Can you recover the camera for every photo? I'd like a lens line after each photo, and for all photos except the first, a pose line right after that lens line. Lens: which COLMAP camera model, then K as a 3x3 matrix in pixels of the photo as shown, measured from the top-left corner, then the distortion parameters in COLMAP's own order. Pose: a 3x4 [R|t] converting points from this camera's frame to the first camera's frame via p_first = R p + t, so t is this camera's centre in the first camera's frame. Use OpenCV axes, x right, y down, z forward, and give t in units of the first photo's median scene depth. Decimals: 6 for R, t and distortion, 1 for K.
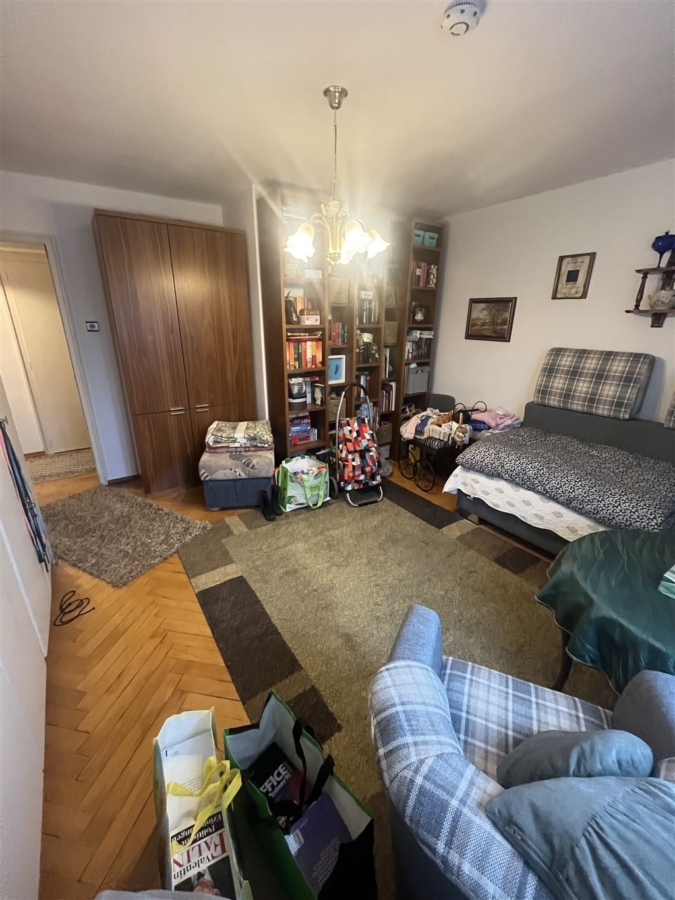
lens RADIAL K [[369.2, 0, 337.5], [0, 369.2, 450.0], [0, 0, 1]] dist [-0.001544, -0.000165]
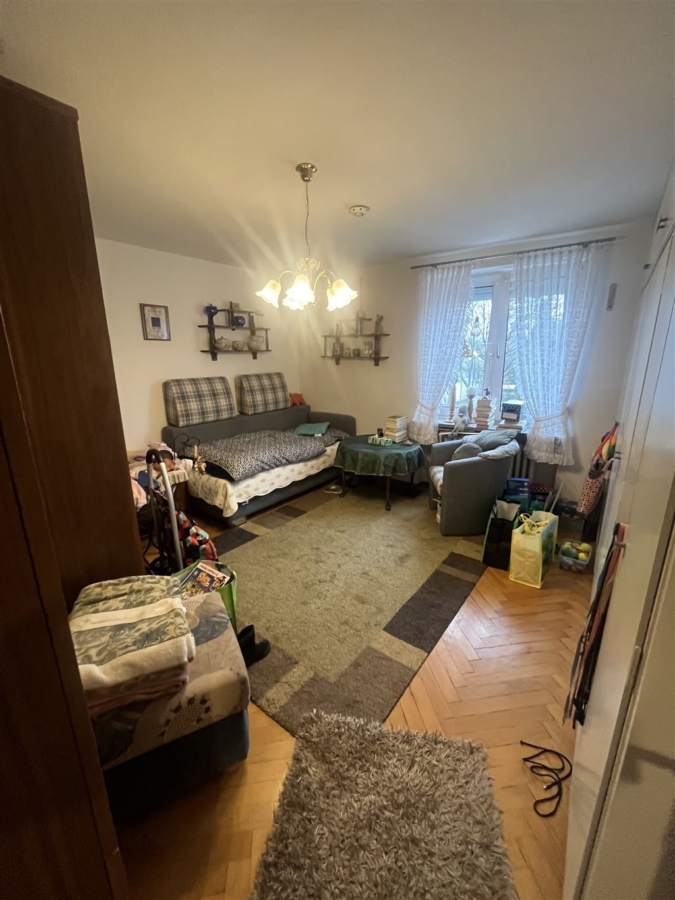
lens RADIAL K [[369.2, 0, 337.5], [0, 369.2, 450.0], [0, 0, 1]] dist [-0.001544, -0.000165]
pose [[-0.310836, -0.253435, 0.916052, -0.800740], [0.325815, 0.876987, 0.353183, -0.353632], [-0.892875, 0.408245, -0.190026, 0.912218]]
